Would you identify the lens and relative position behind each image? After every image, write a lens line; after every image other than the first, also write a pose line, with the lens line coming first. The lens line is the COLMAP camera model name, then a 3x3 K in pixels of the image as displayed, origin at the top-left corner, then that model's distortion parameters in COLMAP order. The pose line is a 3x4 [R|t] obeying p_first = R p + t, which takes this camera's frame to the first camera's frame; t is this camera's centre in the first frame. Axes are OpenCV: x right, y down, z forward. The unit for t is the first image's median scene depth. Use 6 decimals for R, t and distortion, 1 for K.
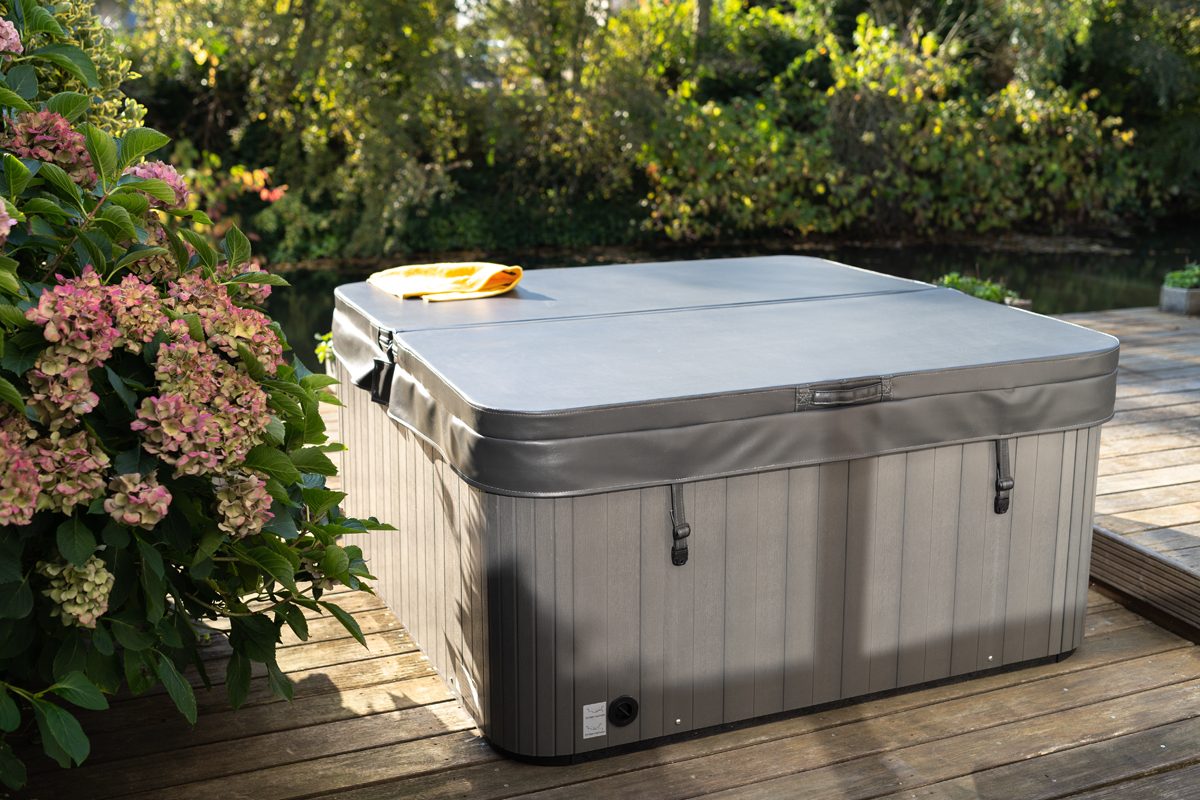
lens RADIAL K [[1491.9, 0, 599.6], [0, 1491.9, 375.8], [0, 0, 1]] dist [0.018958, 0.001465]
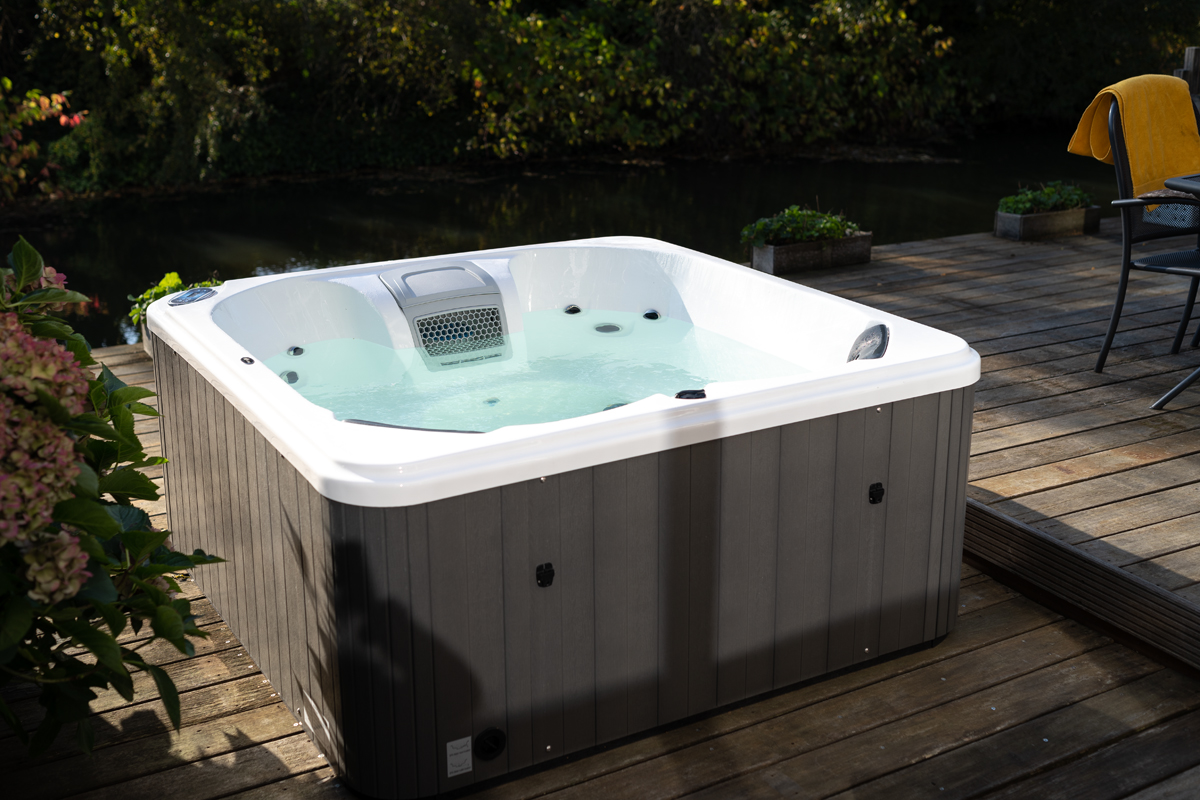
lens RADIAL K [[1491.9, 0, 599.6], [0, 1491.9, 375.8], [0, 0, 1]] dist [0.018958, 0.001465]
pose [[0.992837, -0.036352, 0.113813, -0.002853], [0.028987, 0.997418, 0.065707, -0.012826], [-0.115907, -0.061937, 0.991327, 0.017846]]
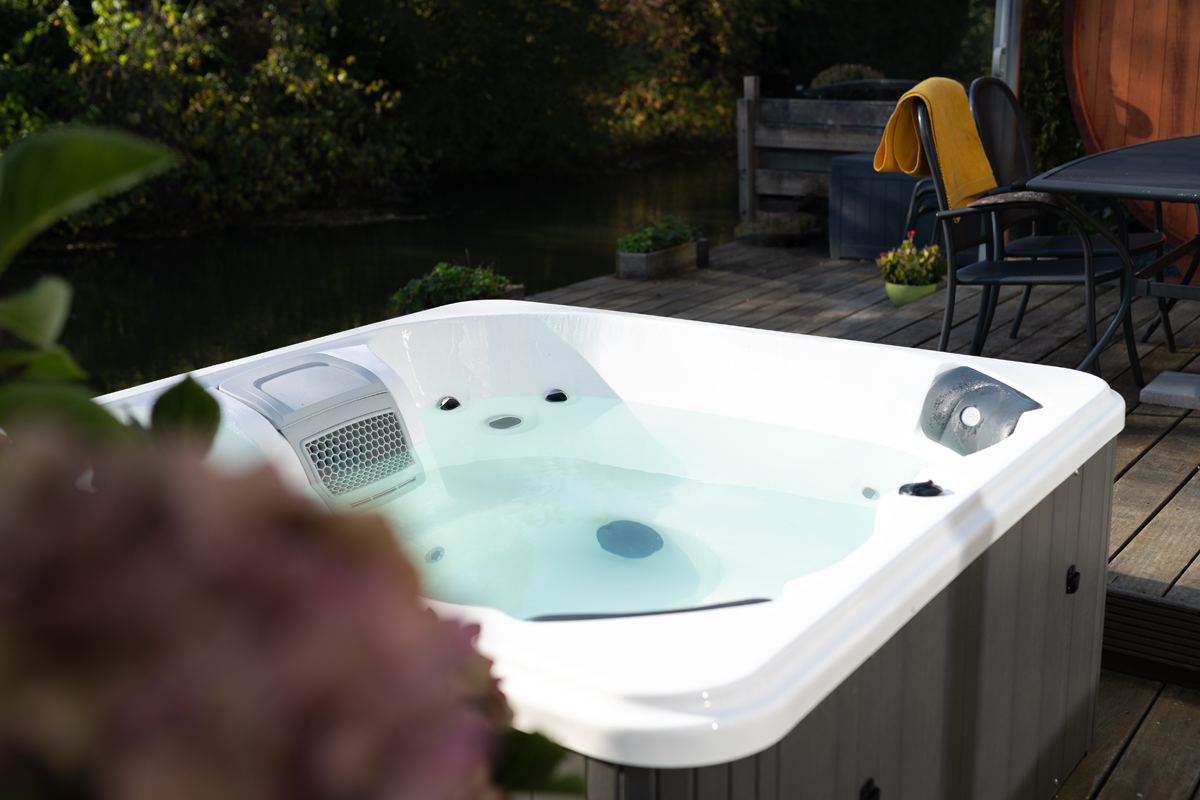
lens RADIAL K [[1474.2, 0, 617.8], [0, 1474.2, 400.5], [0, 0, 1]] dist [-0.008208, -0.005533]
pose [[0.844564, -0.155165, 0.512480, -0.062856], [0.137119, 0.987852, 0.073124, -0.019311], [-0.517601, 0.008513, 0.855580, 0.110887]]
